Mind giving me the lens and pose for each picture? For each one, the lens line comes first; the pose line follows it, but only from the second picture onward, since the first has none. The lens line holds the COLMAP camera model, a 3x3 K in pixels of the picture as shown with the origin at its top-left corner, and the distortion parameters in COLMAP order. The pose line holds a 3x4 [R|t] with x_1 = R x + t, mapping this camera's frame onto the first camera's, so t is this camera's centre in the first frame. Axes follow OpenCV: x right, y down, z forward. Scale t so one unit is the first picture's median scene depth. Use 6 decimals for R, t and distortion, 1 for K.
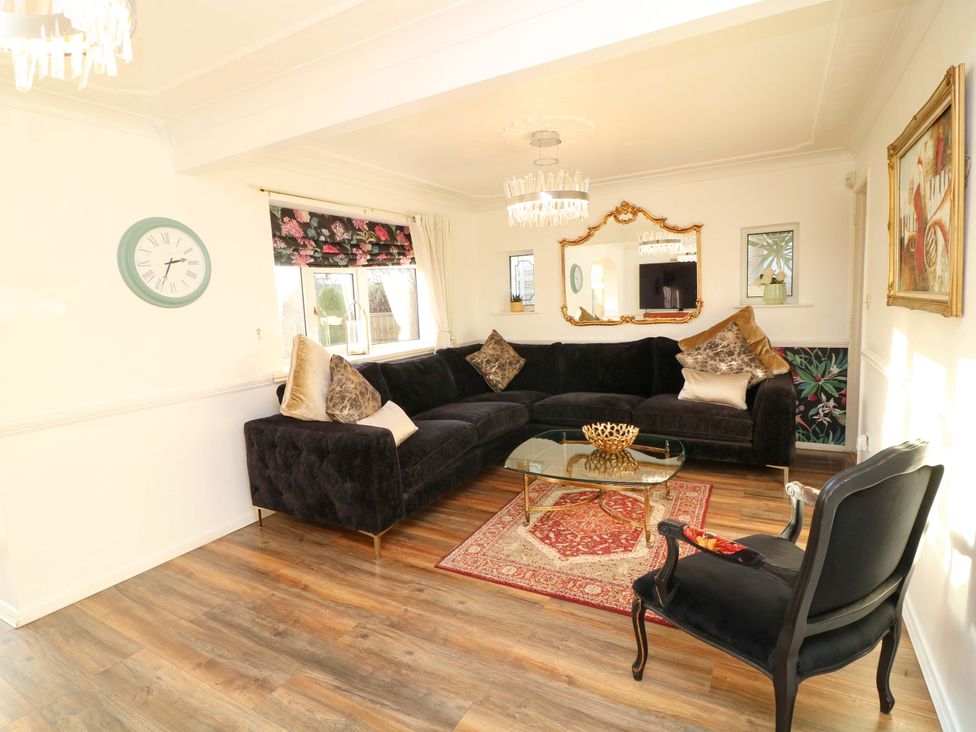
lens RADIAL K [[507.1, 0, 484.9], [0, 507.1, 356.0], [0, 0, 1]] dist [0.002531, -0.013675]
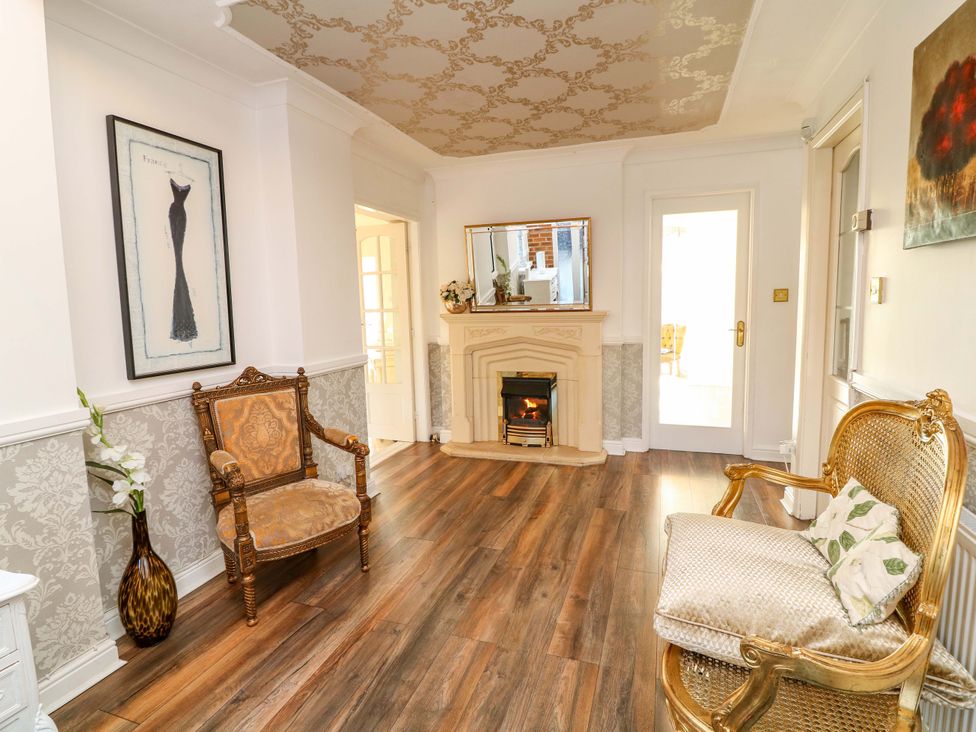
lens RADIAL K [[525.0, 0, 487.1], [0, 525.0, 358.4], [0, 0, 1]] dist [0.003647, -0.015780]
pose [[0.199837, 0.148243, -0.968550, 0.385194], [-0.092194, 0.986948, 0.132037, -0.039667], [0.975482, 0.062908, 0.210895, 0.579578]]
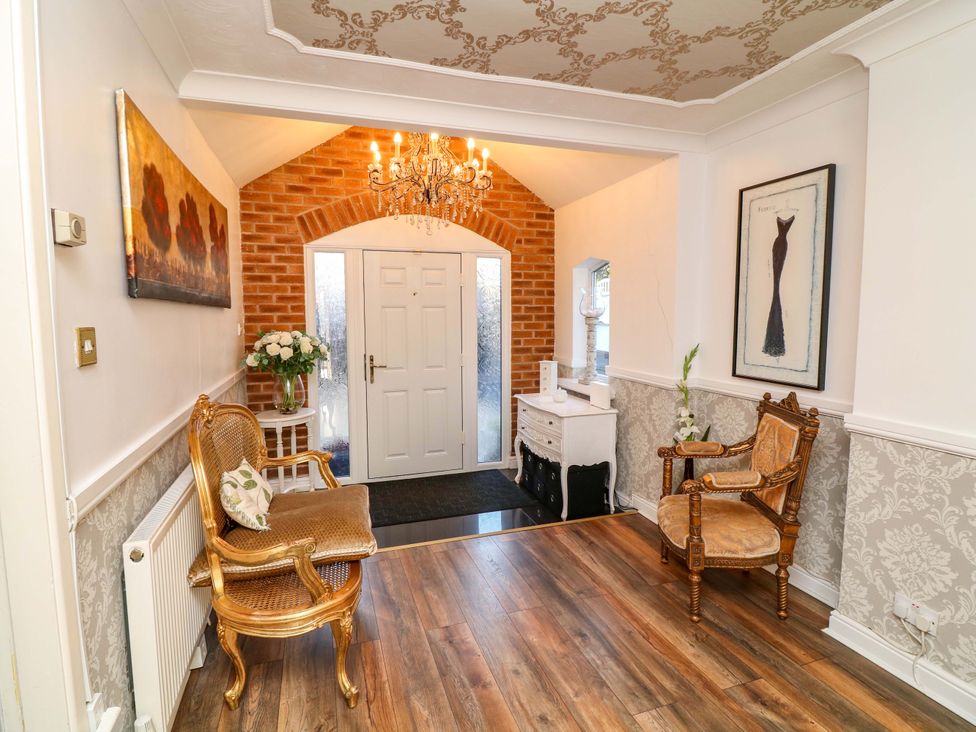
lens RADIAL K [[525.0, 0, 487.1], [0, 525.0, 358.4], [0, 0, 1]] dist [0.003647, -0.015780]
pose [[-0.744432, -0.012418, 0.667583, -0.674877], [0.110021, 0.983879, 0.140987, -0.096309], [-0.658572, 0.178403, -0.731065, 1.268618]]
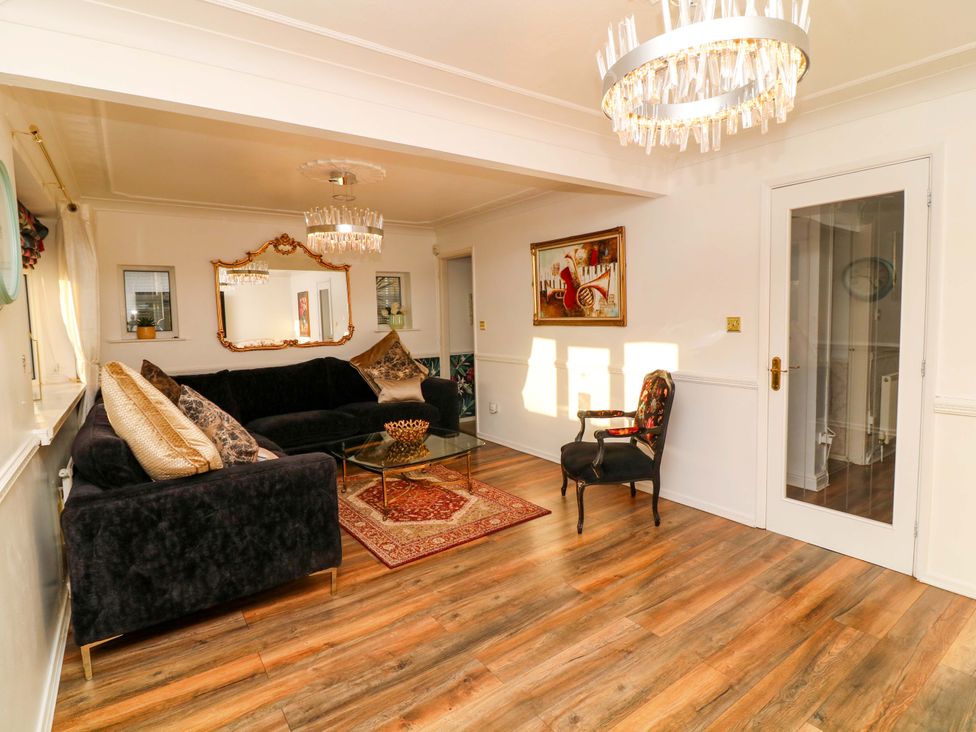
lens RADIAL K [[507.1, 0, 484.9], [0, 507.1, 356.0], [0, 0, 1]] dist [0.002531, -0.013675]
pose [[0.419735, -0.038522, 0.906829, -0.836277], [0.104896, 0.994463, -0.006307, 0.006225], [-0.901565, 0.097770, 0.421452, 0.301719]]
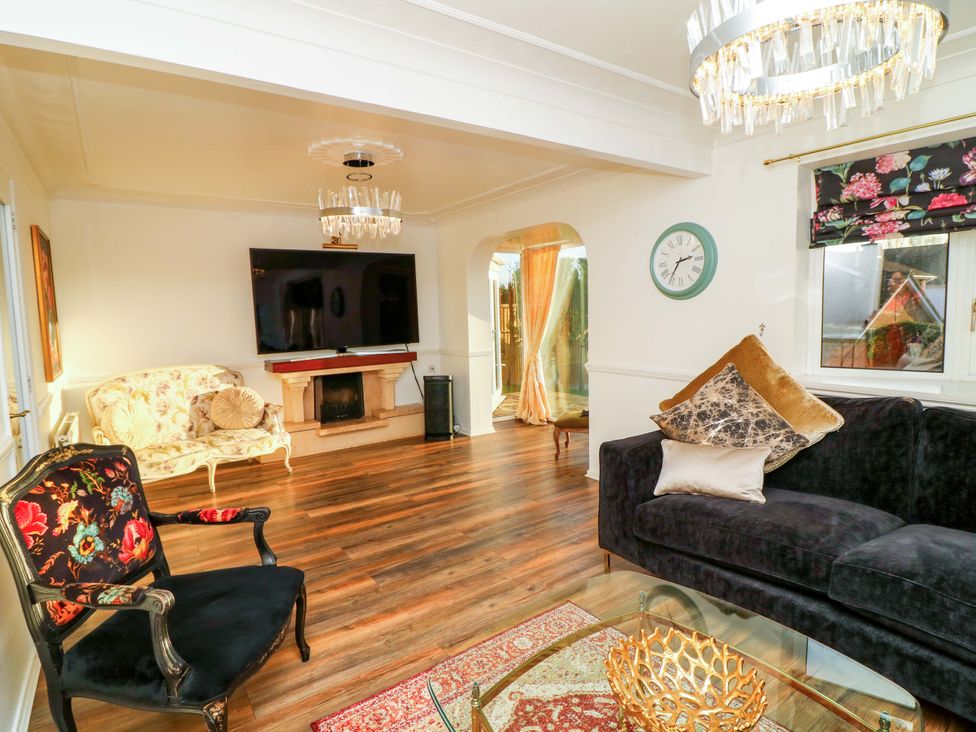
lens RADIAL K [[525.0, 0, 487.1], [0, 525.0, 358.4], [0, 0, 1]] dist [0.003647, -0.015780]
pose [[-0.415710, 0.141588, -0.898408, 0.651372], [-0.053537, 0.982286, 0.179579, -0.149397], [0.907920, 0.122751, -0.400766, 1.050173]]
